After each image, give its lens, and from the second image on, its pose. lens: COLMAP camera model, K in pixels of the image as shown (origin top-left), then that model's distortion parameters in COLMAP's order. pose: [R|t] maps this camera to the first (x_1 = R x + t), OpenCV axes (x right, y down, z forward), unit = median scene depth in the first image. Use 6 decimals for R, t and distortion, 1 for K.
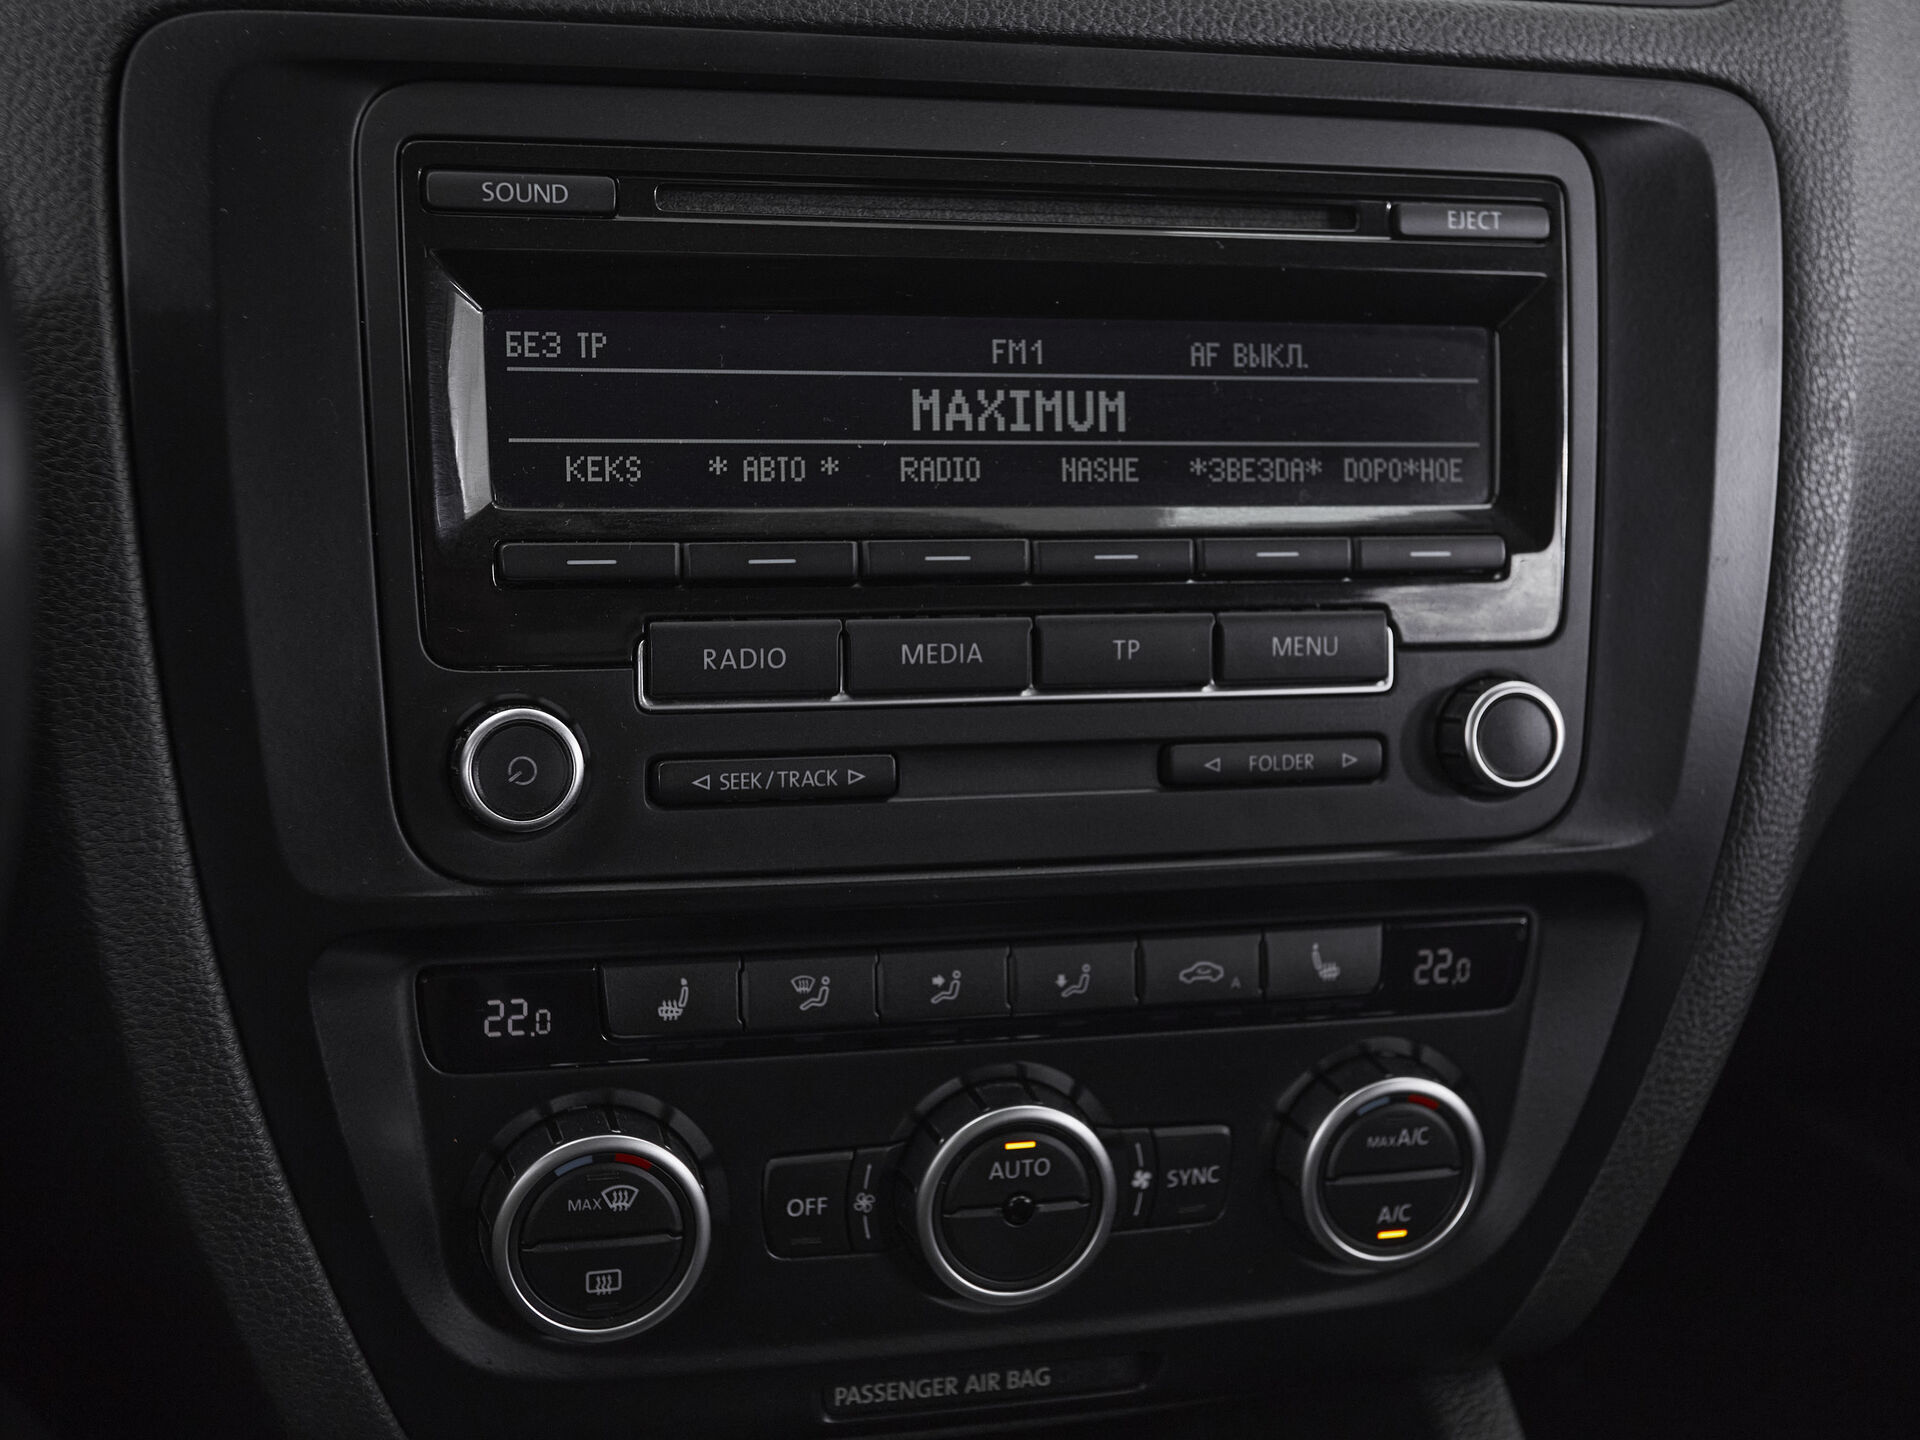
lens RADIAL K [[2652.4, 0, 990.3], [0, 2652.4, 712.2], [0, 0, 1]] dist [0.013006, 0.093001]
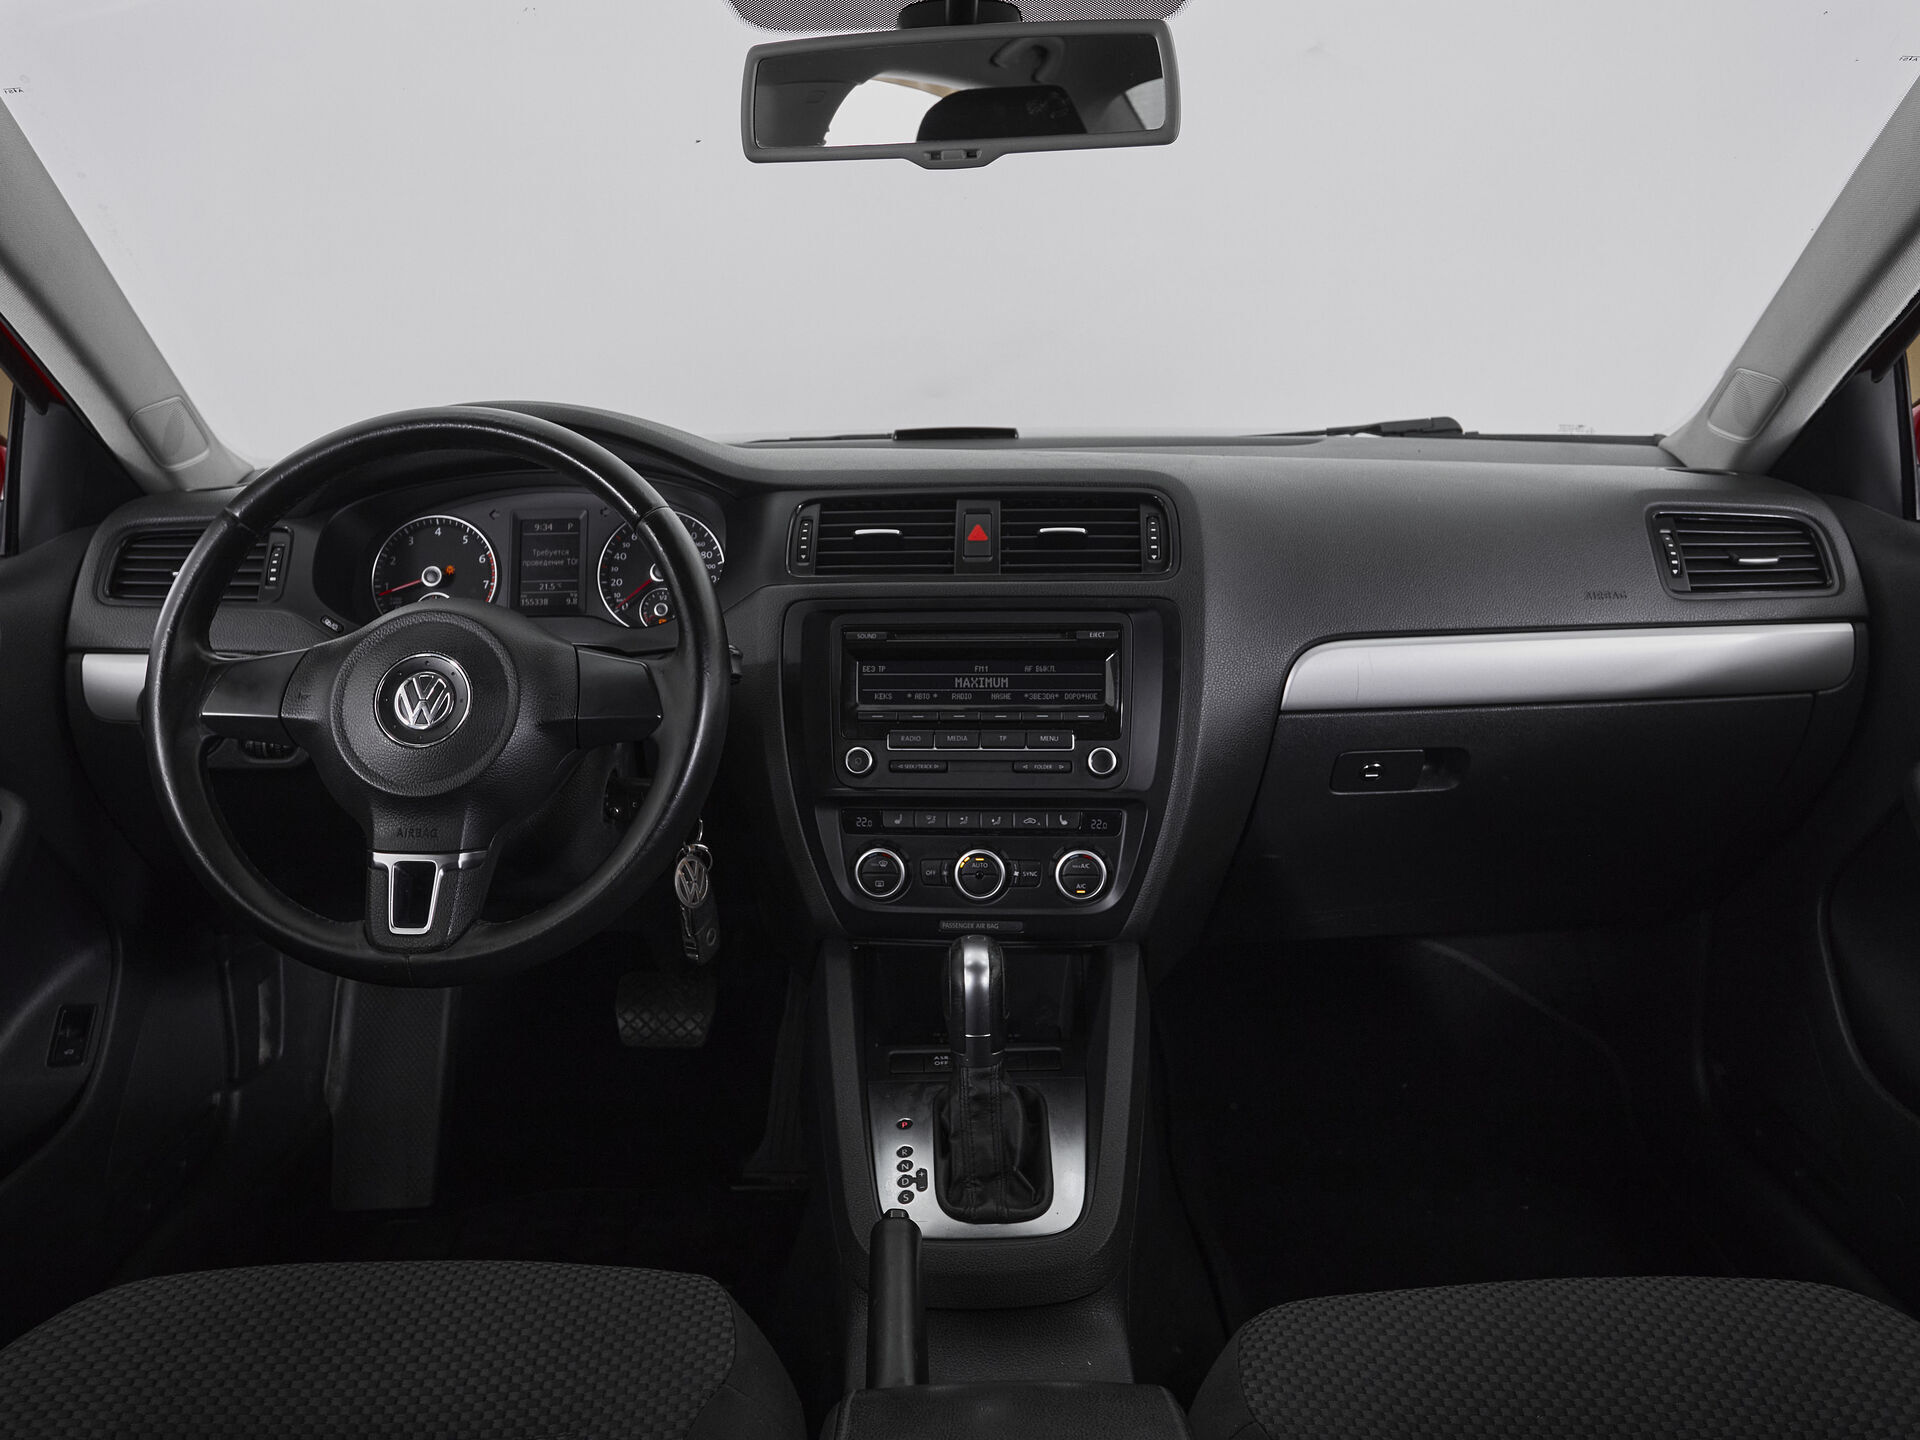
lens RADIAL K [[1526.1, 0, 953.4], [0, 1526.1, 625.7], [0, 0, 1]] dist [-0.085892, 0.086845]
pose [[0.929248, -0.033257, -0.367957, 0.869606], [-0.036324, 0.982891, -0.180572, 0.238990], [0.367667, 0.181162, 0.912141, -1.256961]]
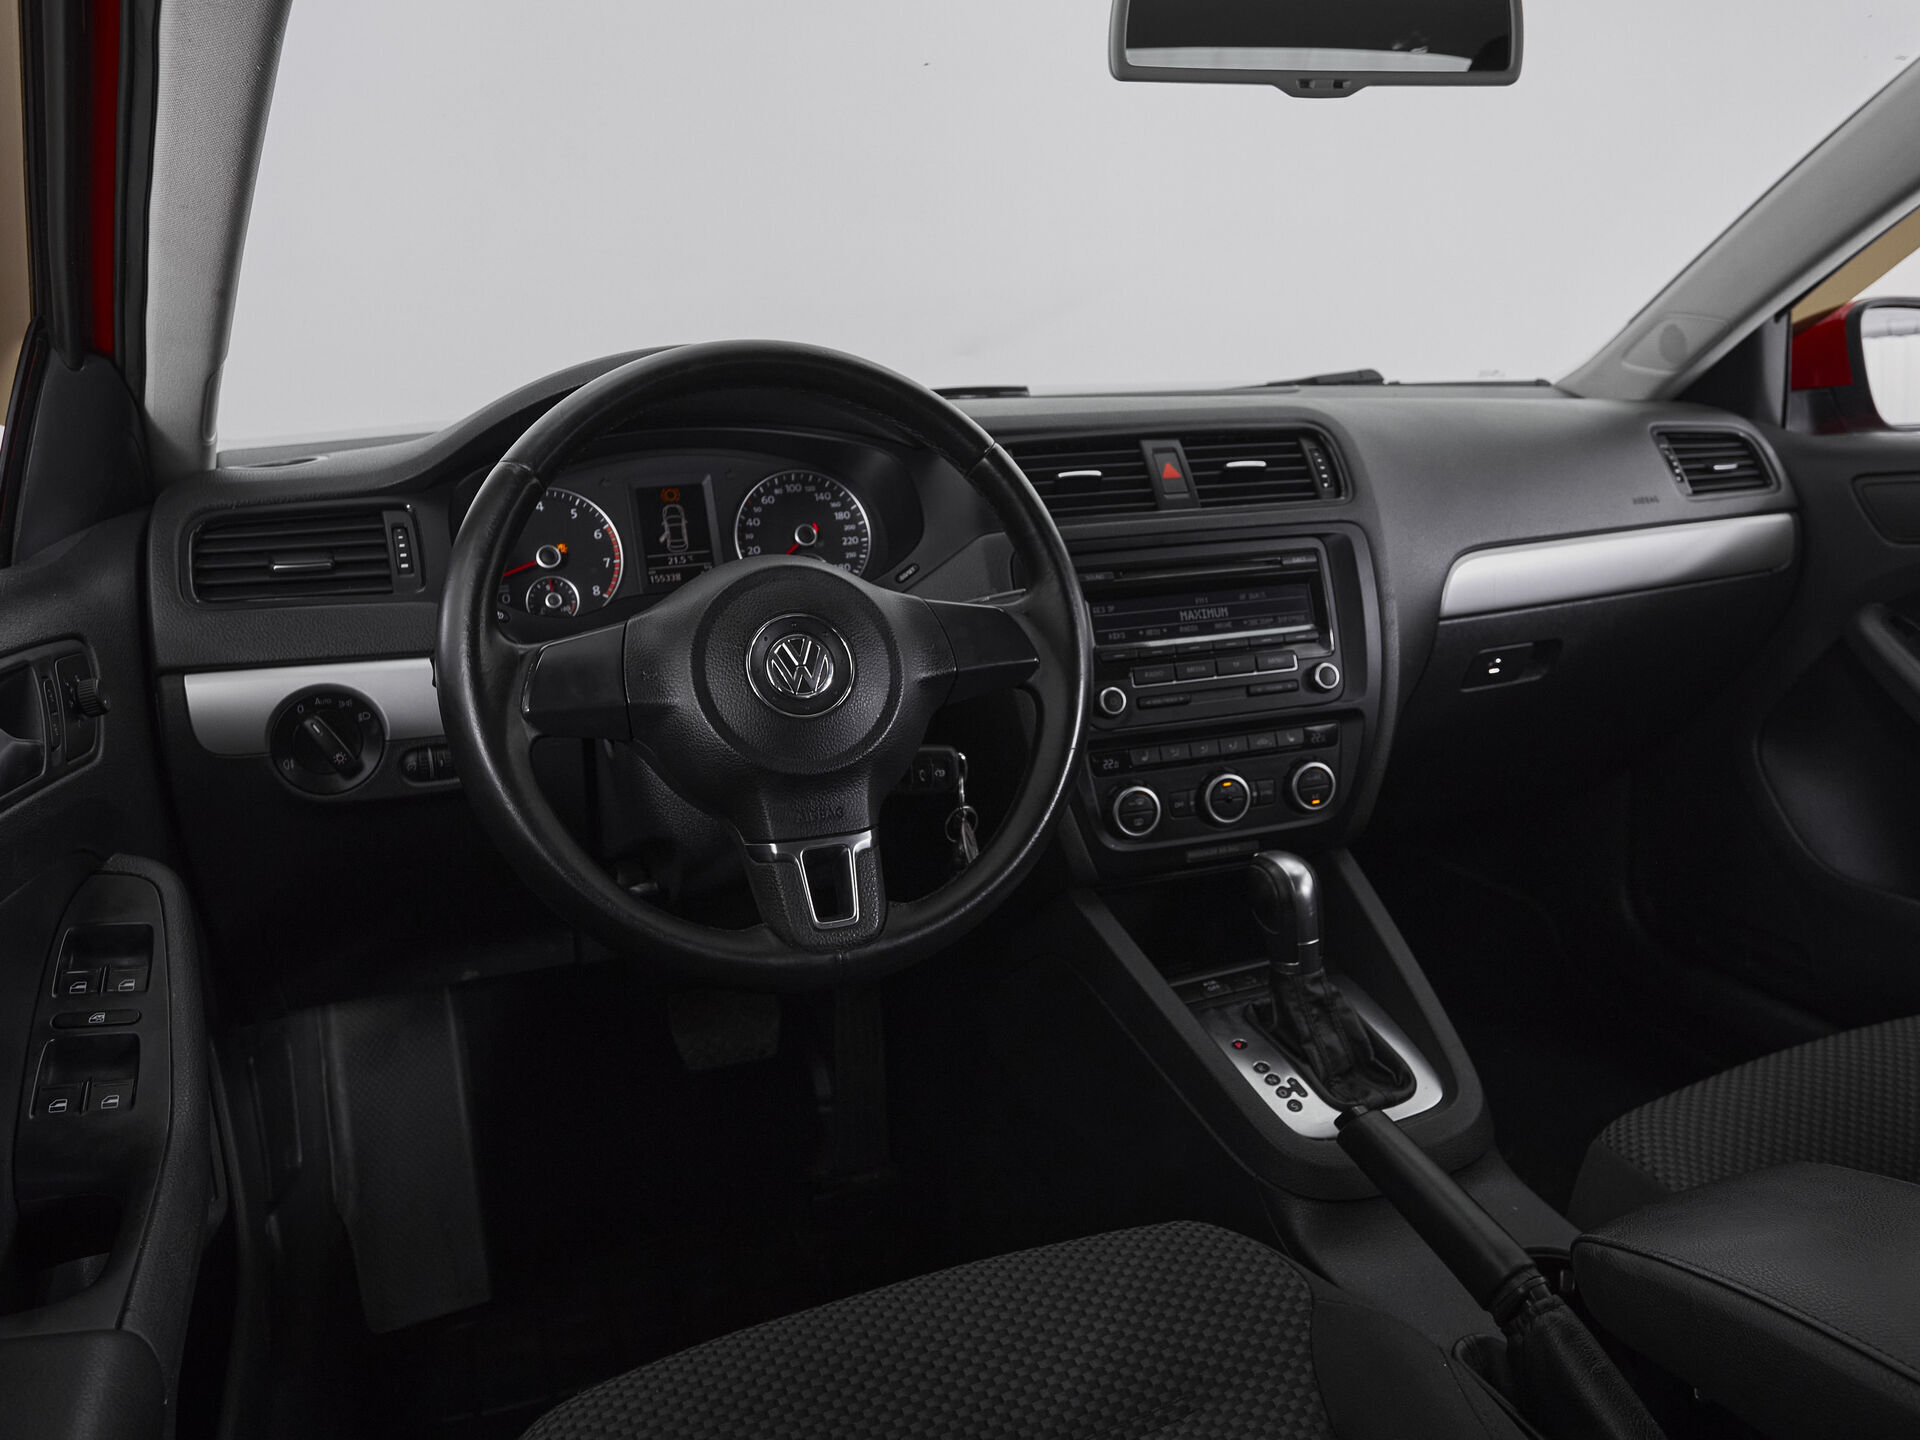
lens RADIAL K [[1494.7, 0, 1051.1], [0, 1494.7, 627.6], [0, 0, 1]] dist [-0.067593, 0.003321]
pose [[0.992078, -0.120212, 0.036485, -0.329874], [0.124627, 0.978331, -0.165338, 0.282148], [-0.015818, 0.168575, 0.985562, -1.406509]]
